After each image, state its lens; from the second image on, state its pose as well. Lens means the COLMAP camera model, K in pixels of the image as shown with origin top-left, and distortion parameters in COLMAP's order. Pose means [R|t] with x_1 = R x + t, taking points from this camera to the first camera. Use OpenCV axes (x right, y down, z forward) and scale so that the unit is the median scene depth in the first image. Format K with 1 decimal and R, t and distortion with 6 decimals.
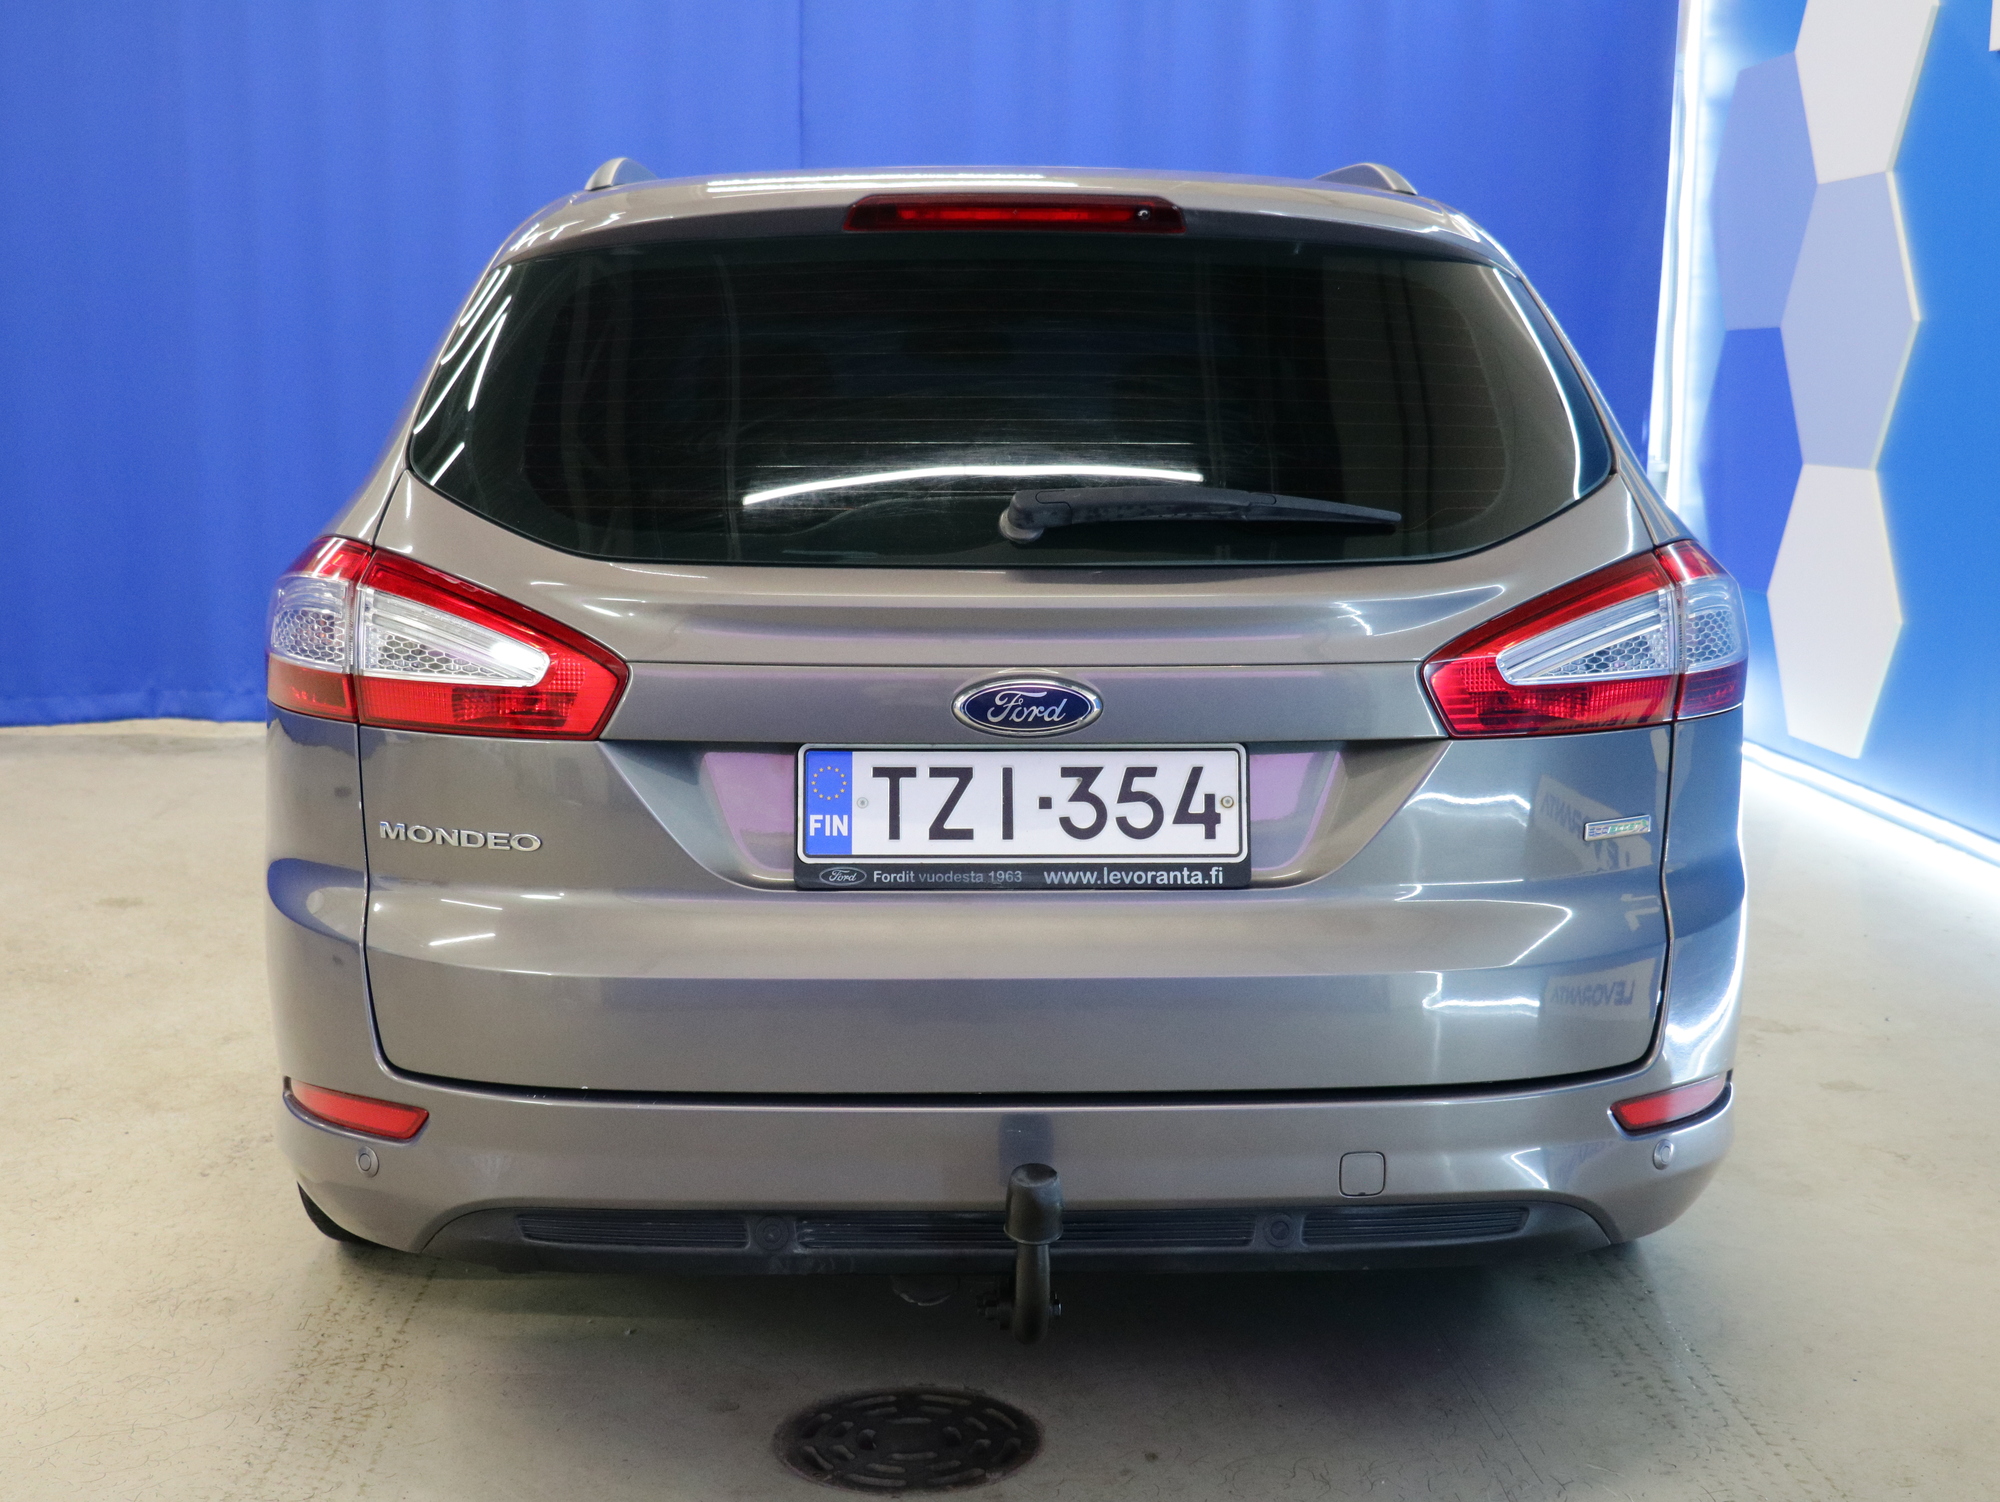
lens RADIAL K [[2635.2, 0, 1000.2], [0, 2635.2, 725.0], [0, 0, 1]] dist [-0.014705, -0.005347]
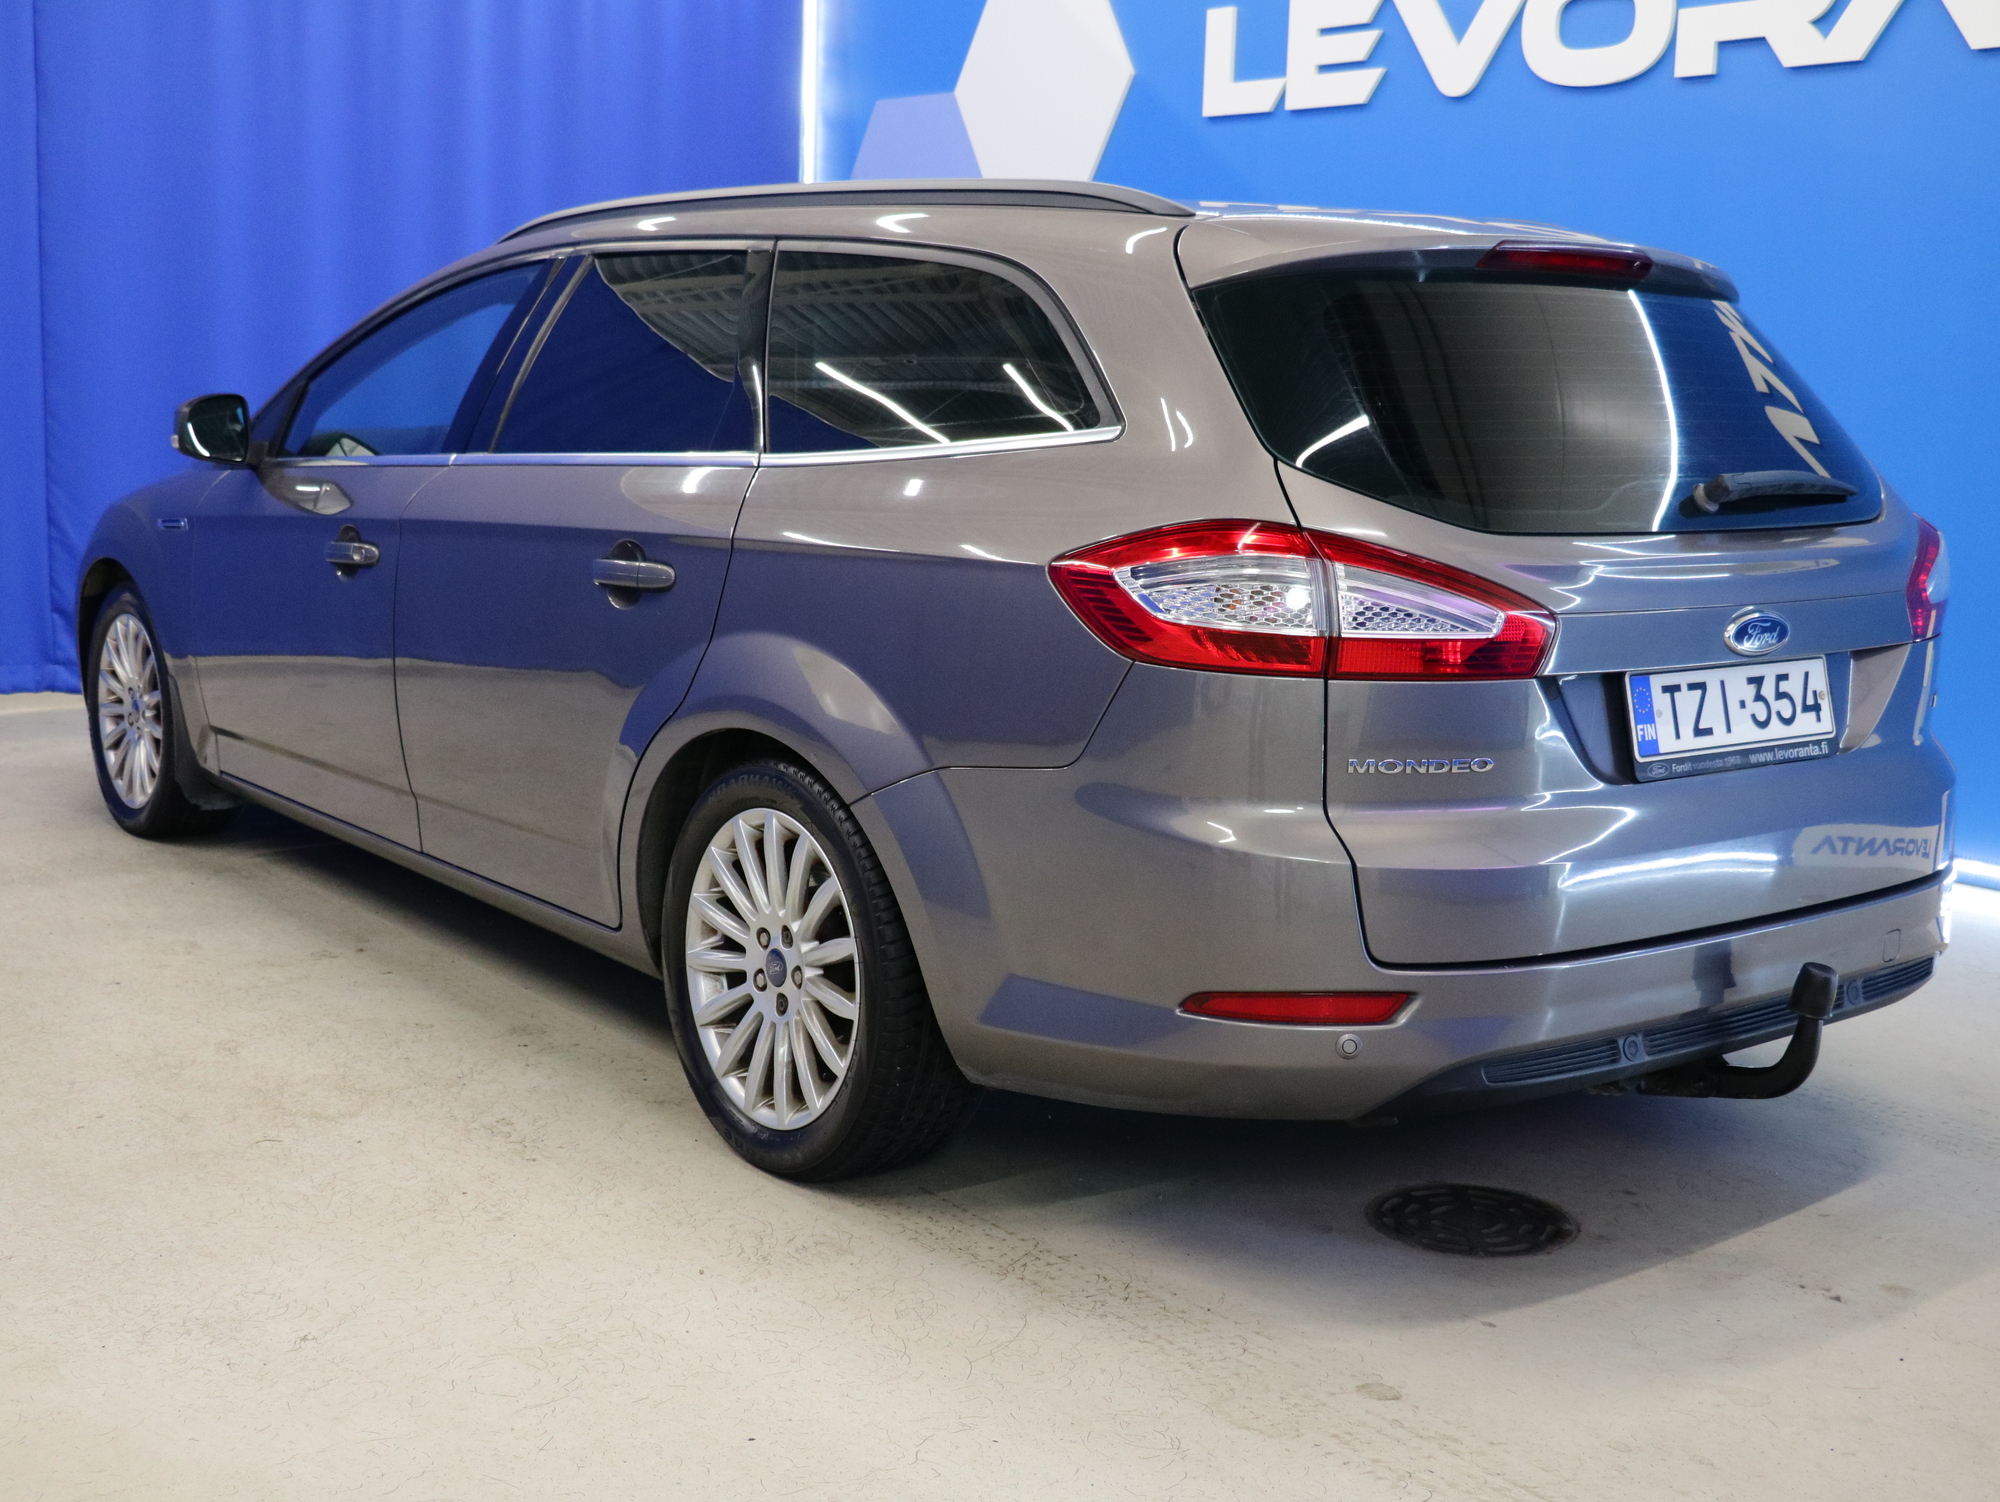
lens RADIAL K [[2342.4, 0, 1000.0], [0, 2342.4, 751.0], [0, 0, 1]] dist [-0.065531, -0.000466]
pose [[0.819999, -0.079423, 0.566828, -0.978215], [0.063291, 0.996835, 0.048115, -0.028350], [-0.568855, -0.003579, 0.822430, 0.231176]]
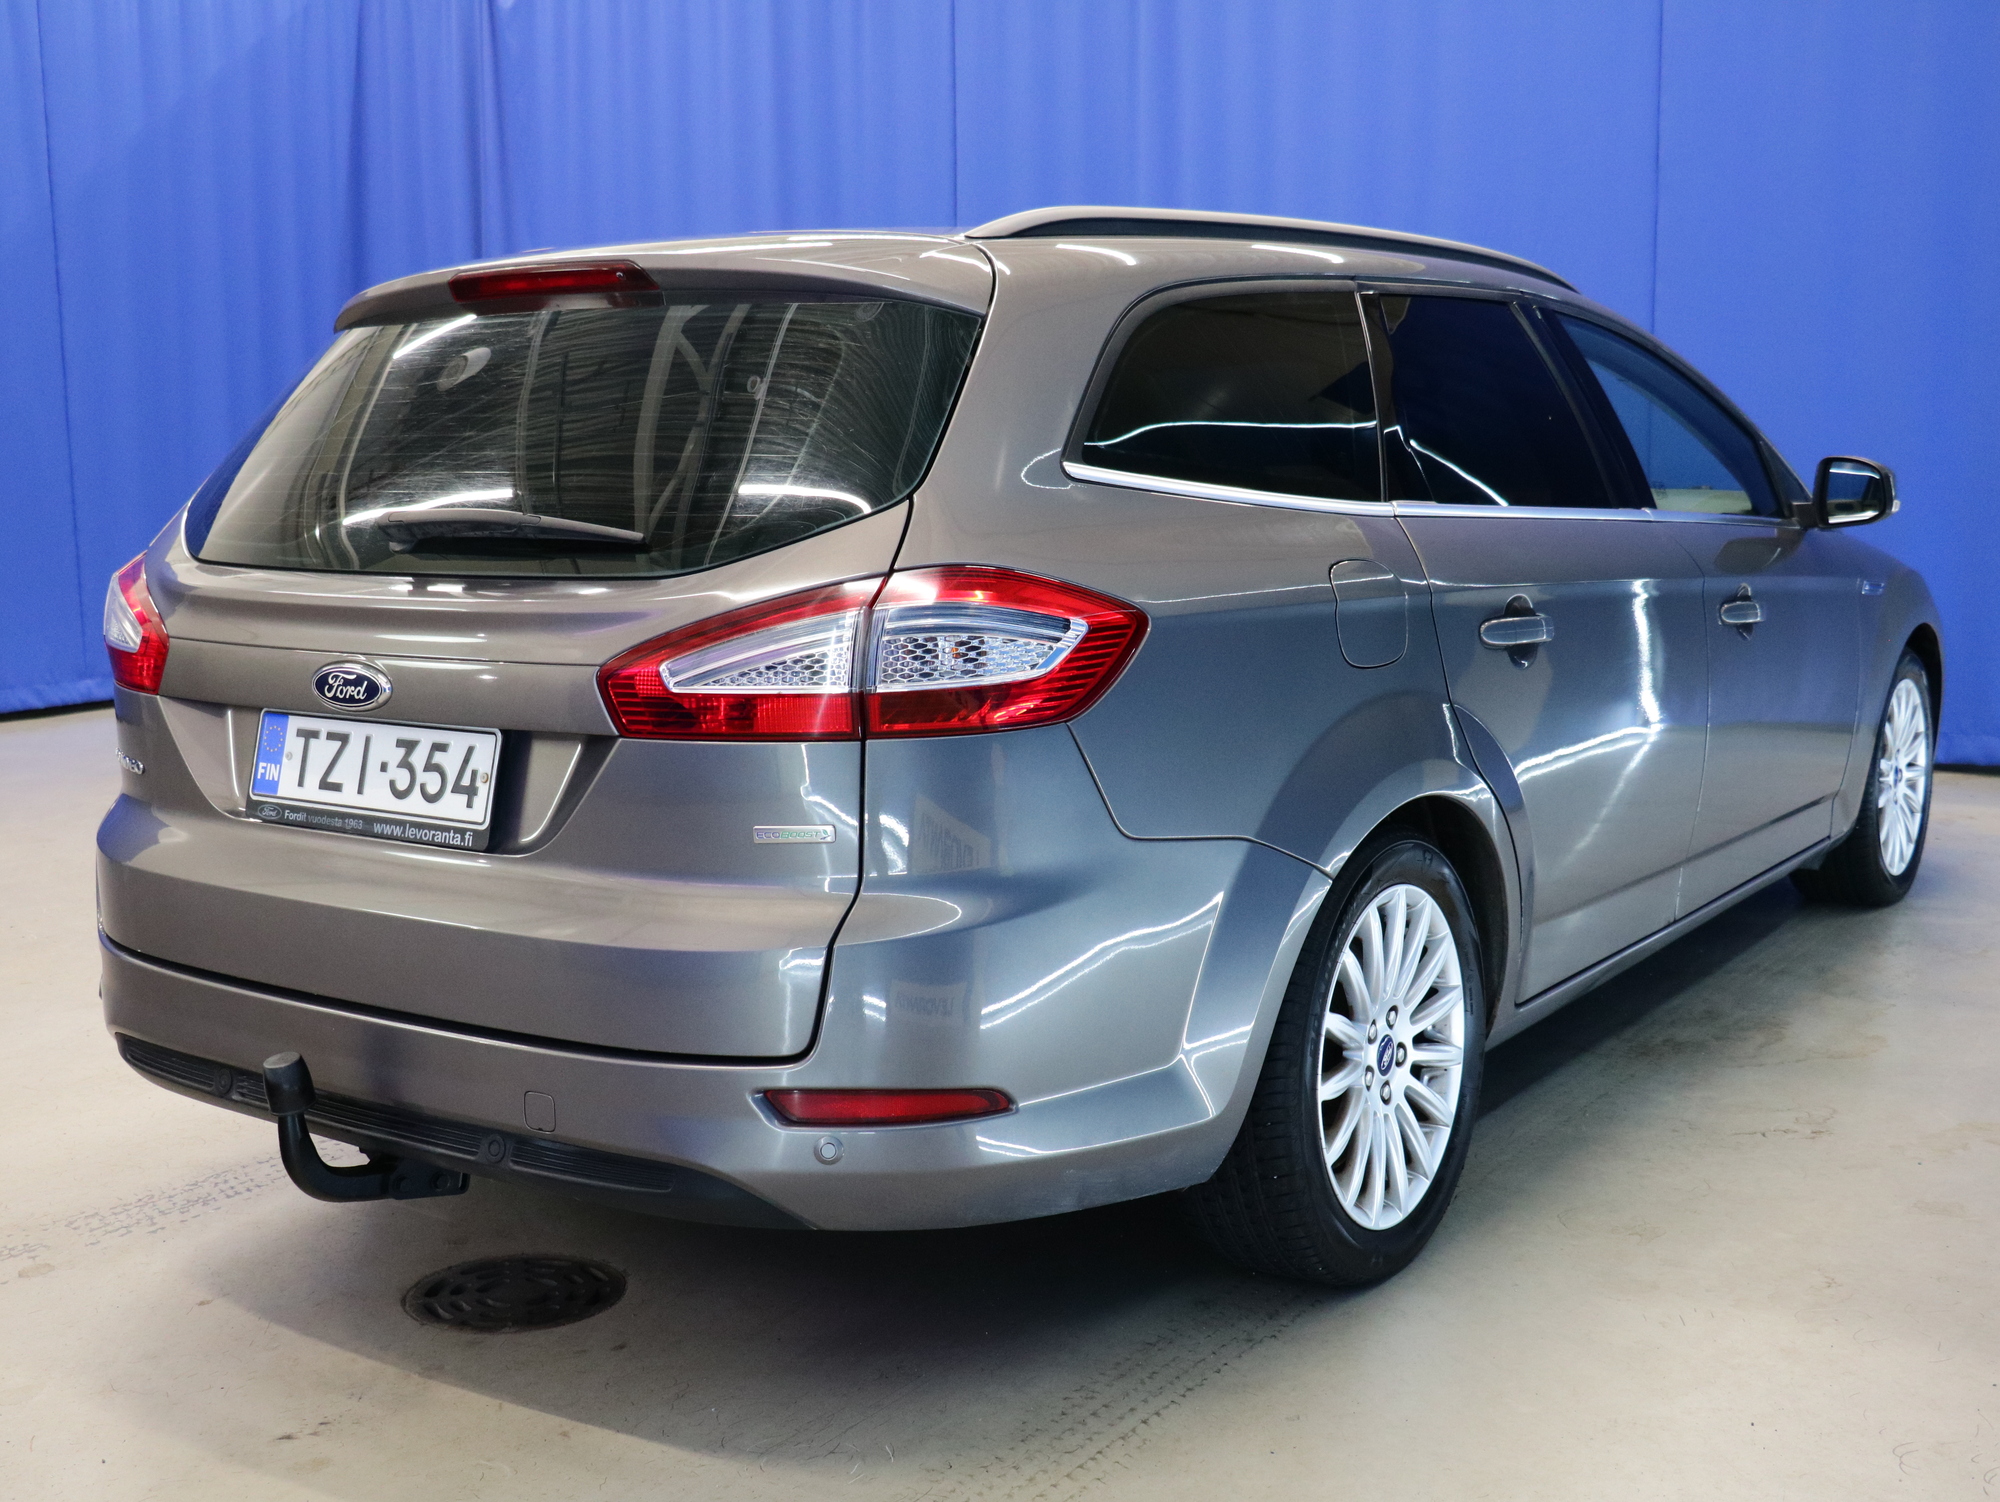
lens RADIAL K [[2342.4, 0, 1000.0], [0, 2342.4, 751.0], [0, 0, 1]] dist [-0.065531, -0.000466]
pose [[0.794497, 0.070229, -0.603194, 0.893608], [-0.068994, 0.997298, 0.025239, -0.024724], [0.603336, 0.021565, 0.797195, 0.311631]]
